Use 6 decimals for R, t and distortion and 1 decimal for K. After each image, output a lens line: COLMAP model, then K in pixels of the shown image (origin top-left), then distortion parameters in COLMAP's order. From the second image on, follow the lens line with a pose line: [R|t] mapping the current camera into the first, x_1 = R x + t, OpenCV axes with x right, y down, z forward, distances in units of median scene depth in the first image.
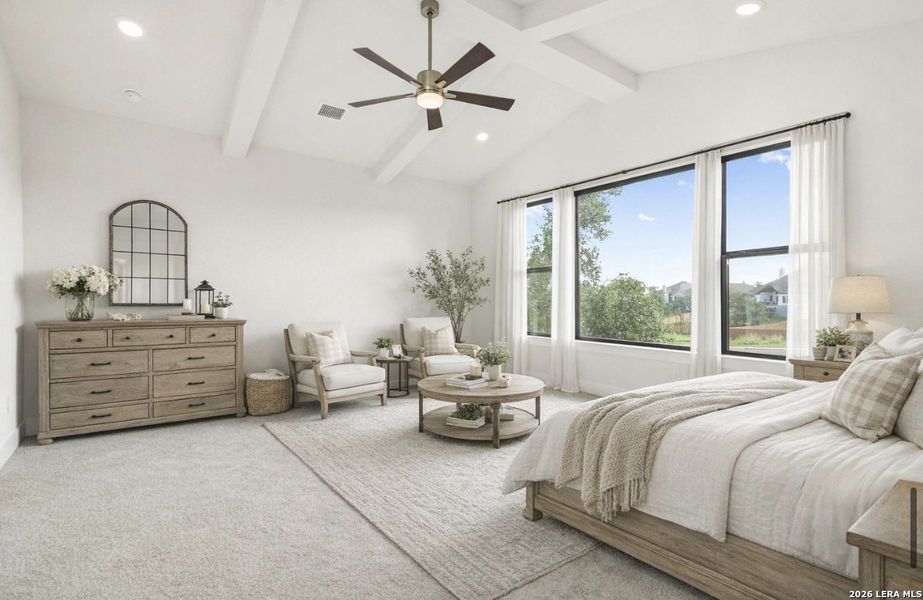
lens RADIAL K [[456.8, 0, 475.6], [0, 456.8, 294.8], [0, 0, 1]] dist [-0.035081, 0.001221]
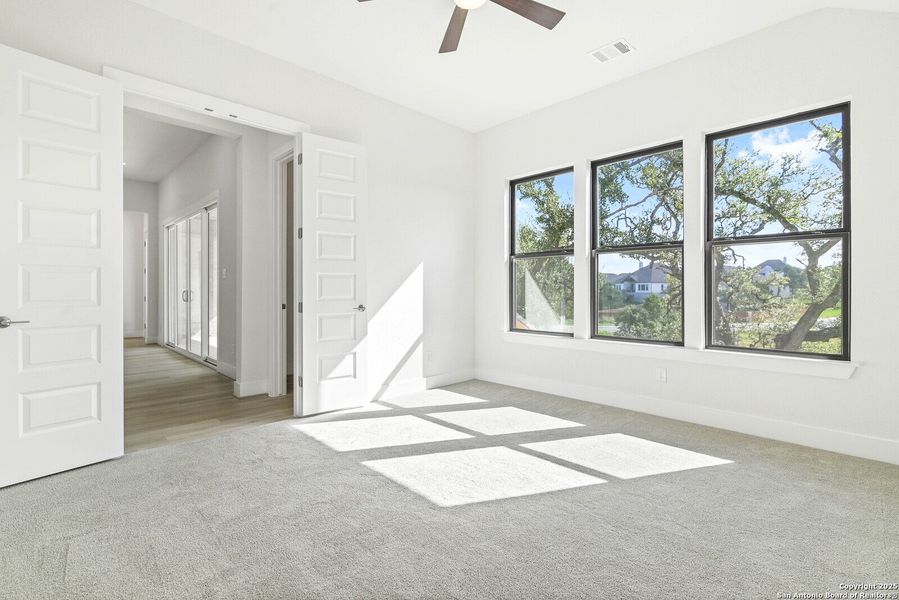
lens RADIAL K [[419.1, 0, 448.4], [0, 419.1, 289.8], [0, 0, 1]] dist [0.000453, 0.000527]
pose [[0.985065, -0.002863, 0.172157, -0.129898], [0.000313, 0.999890, 0.014835, -0.000409], [-0.172181, -0.014560, 0.984958, 0.217720]]
